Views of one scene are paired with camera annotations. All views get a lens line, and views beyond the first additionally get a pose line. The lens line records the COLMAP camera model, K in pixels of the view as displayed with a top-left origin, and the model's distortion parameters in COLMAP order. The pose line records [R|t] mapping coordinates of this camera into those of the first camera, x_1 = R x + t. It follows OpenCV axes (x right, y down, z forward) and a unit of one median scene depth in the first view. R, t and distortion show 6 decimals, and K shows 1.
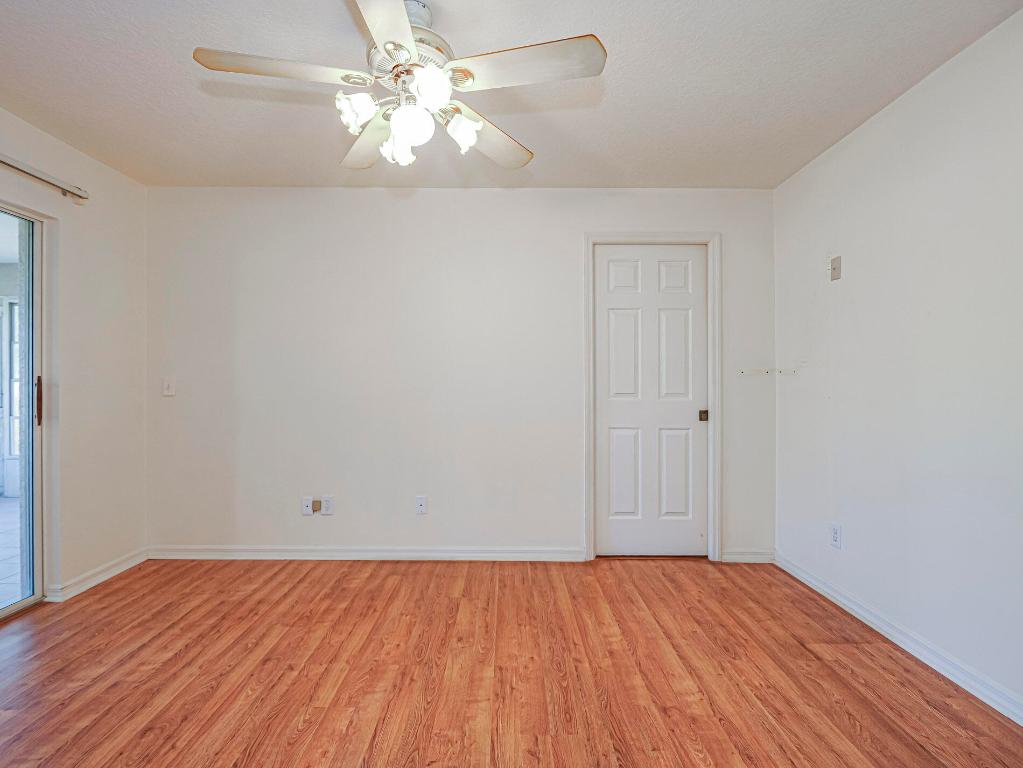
lens RADIAL K [[493.1, 0, 481.9], [0, 493.1, 387.9], [0, 0, 1]] dist [-0.018469, 0.001686]
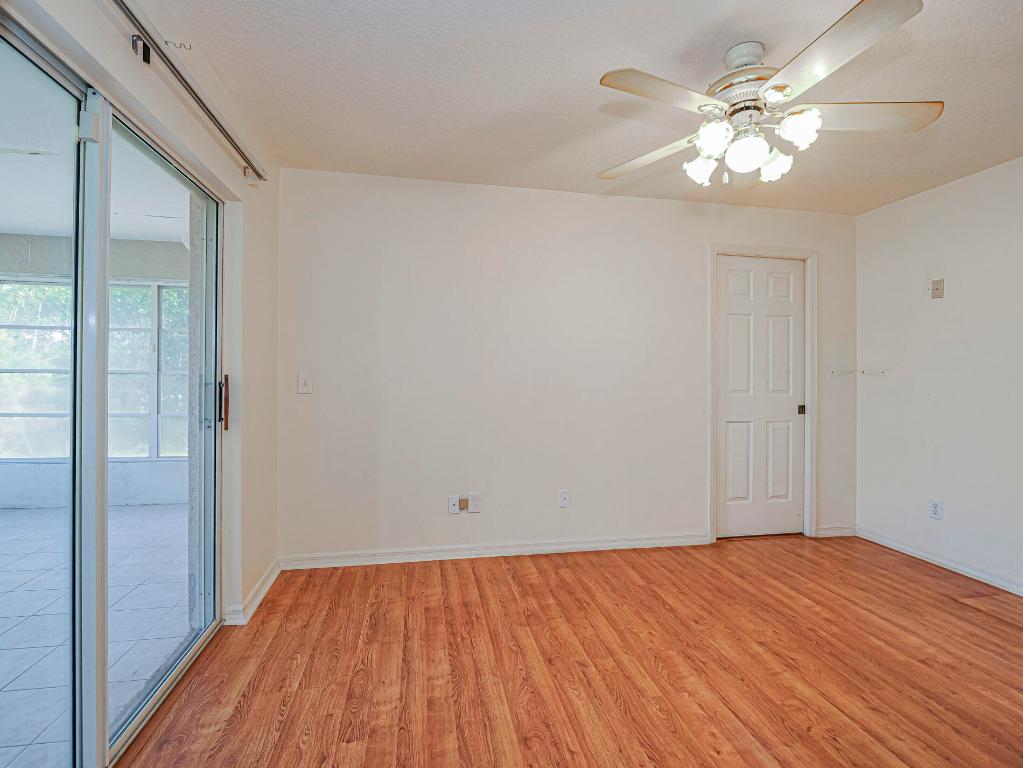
lens RADIAL K [[493.1, 0, 495.1], [0, 493.1, 374.8], [0, 0, 1]] dist [-0.018469, 0.001686]
pose [[0.982002, 0.006974, 0.188740, -0.577065], [-0.006401, 0.999973, -0.003645, -0.019934], [-0.188760, 0.002371, 0.982020, 0.022725]]
